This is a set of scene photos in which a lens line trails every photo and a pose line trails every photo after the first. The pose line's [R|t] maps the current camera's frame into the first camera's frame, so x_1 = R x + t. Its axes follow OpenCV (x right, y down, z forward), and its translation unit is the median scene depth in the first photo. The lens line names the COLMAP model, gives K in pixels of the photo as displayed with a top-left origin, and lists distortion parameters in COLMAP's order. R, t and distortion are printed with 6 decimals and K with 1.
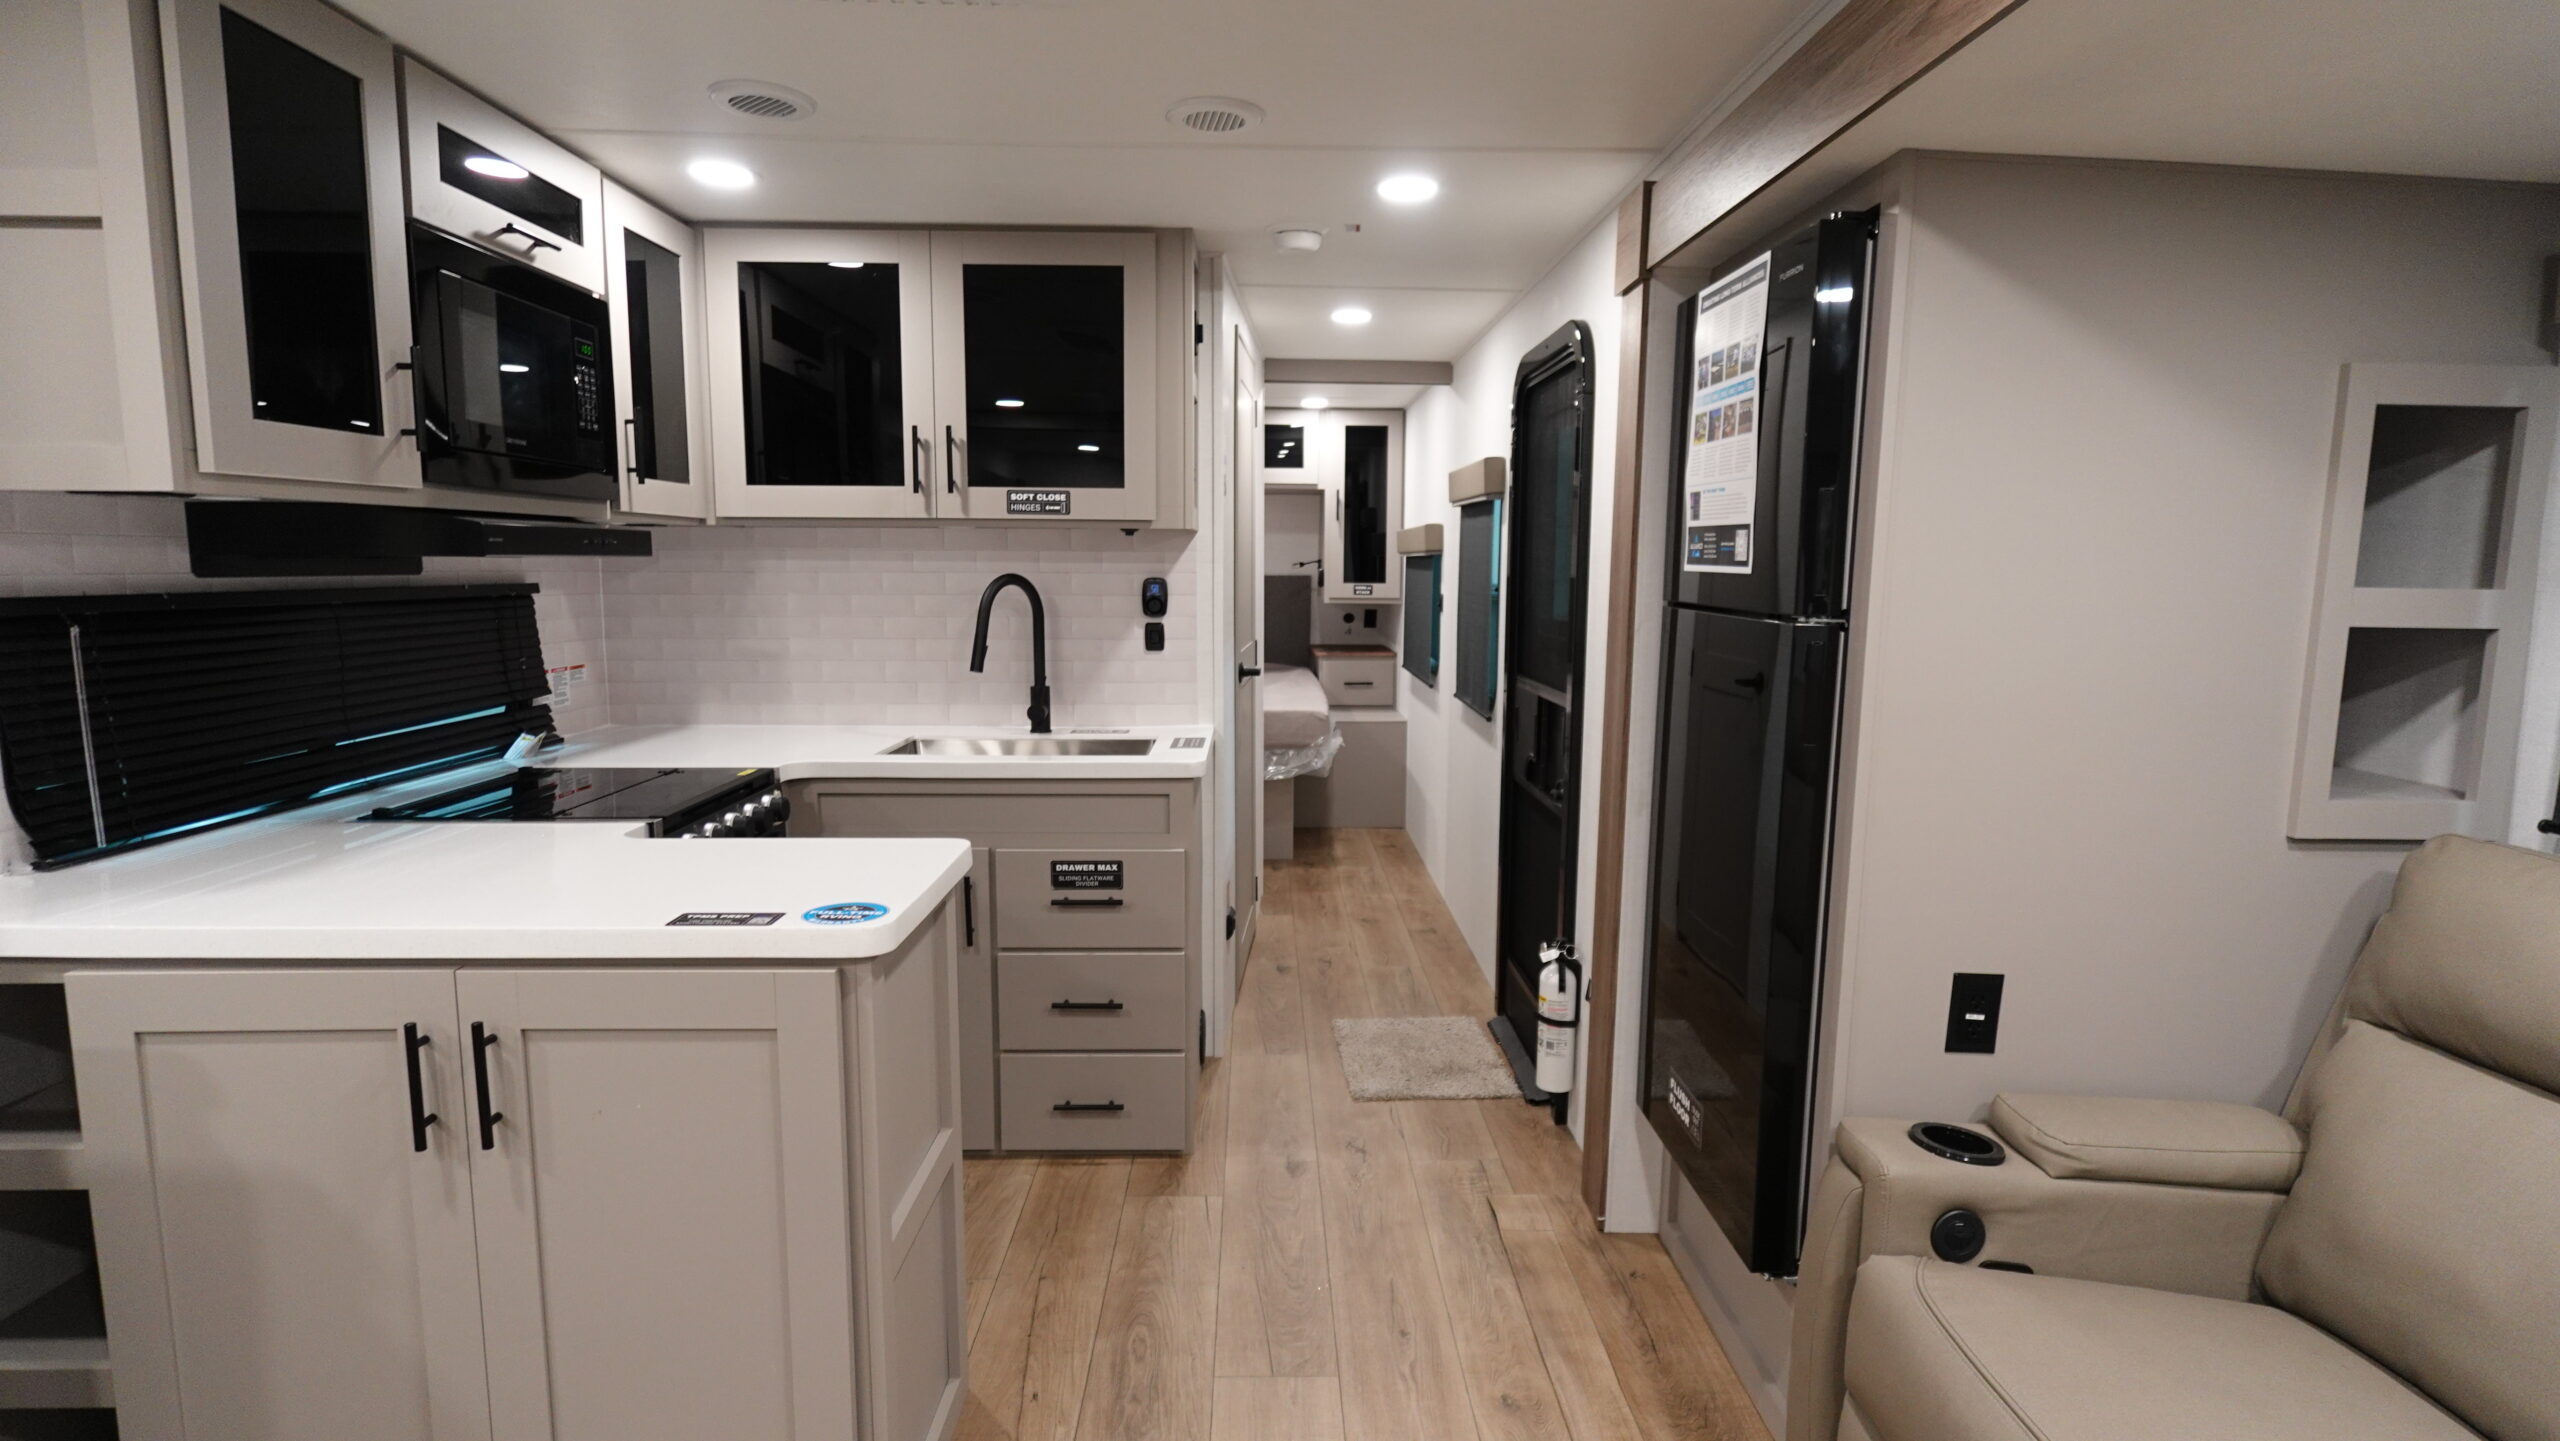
lens RADIAL K [[1296.2, 0, 1282.1], [0, 1296.2, 715.5], [0, 0, 1]] dist [-0.001070, -0.000559]
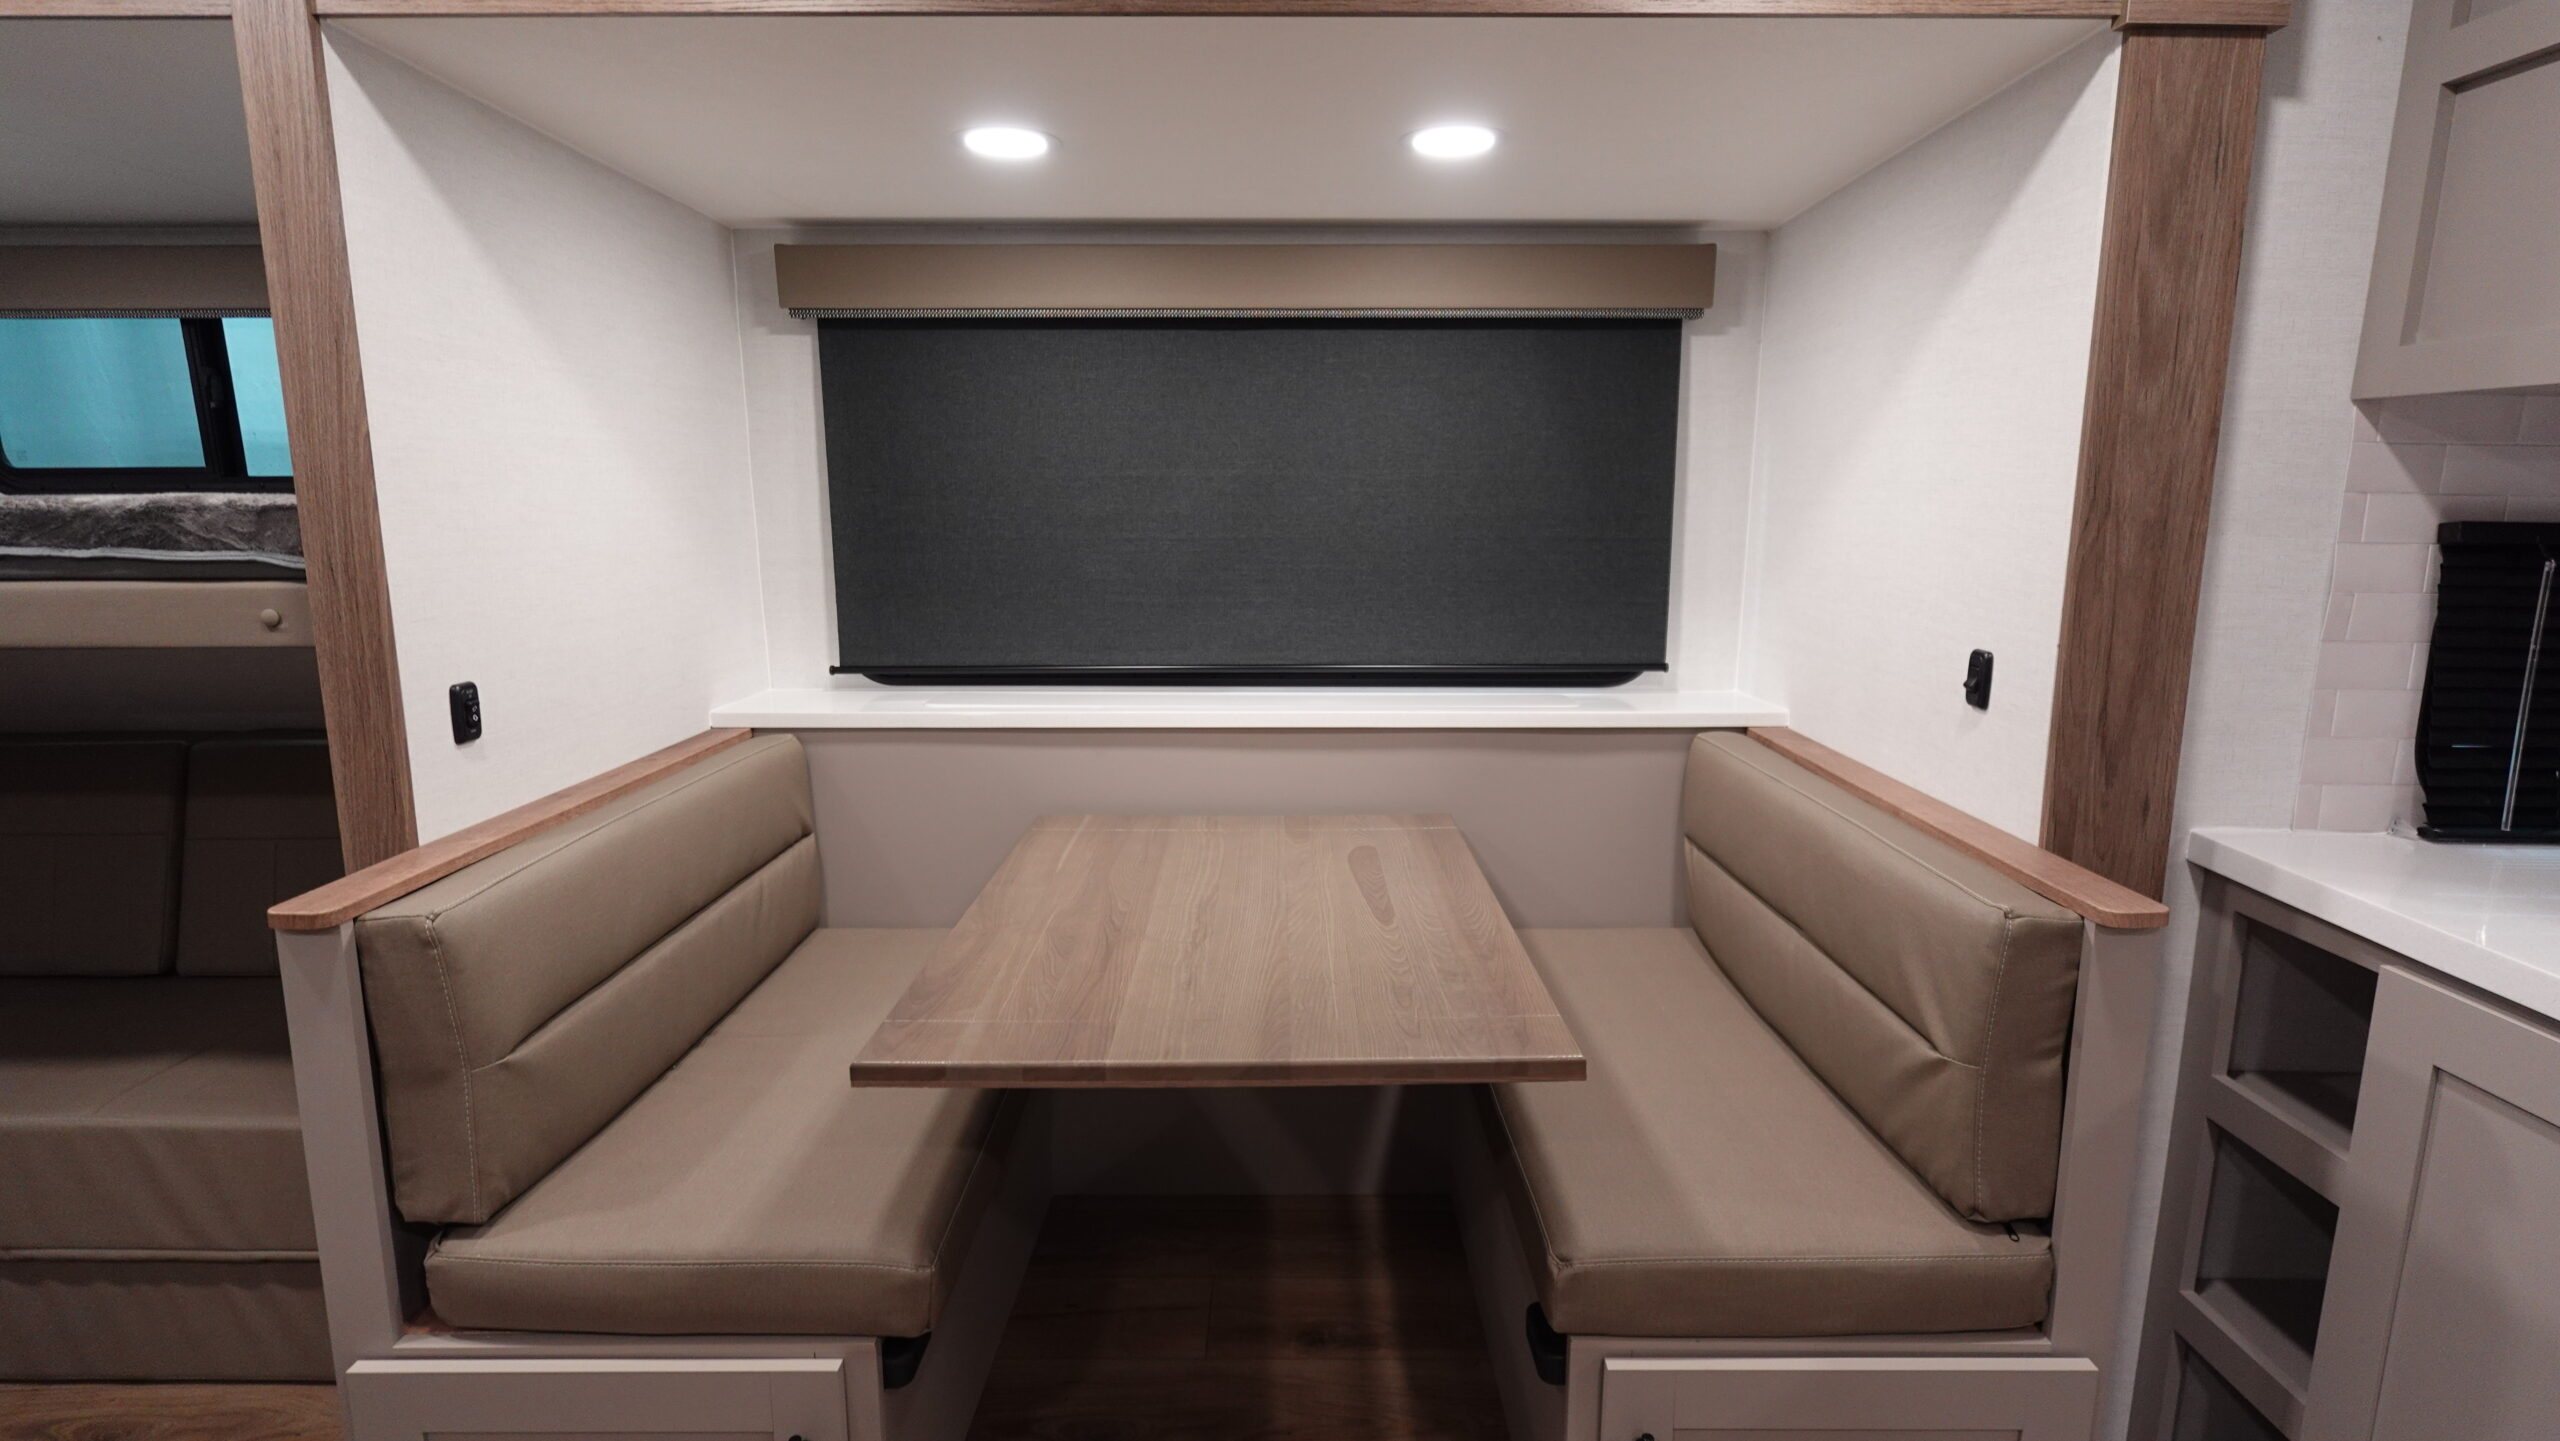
lens RADIAL K [[1296.2, 0, 1281.6], [0, 1296.2, 722.0], [0, 0, 1]] dist [-0.001070, -0.000559]
pose [[-0.014498, 0.170440, -0.985261, -0.066257], [-0.130458, 0.976620, 0.170865, -0.002807], [0.991348, 0.131013, 0.008076, 0.137634]]
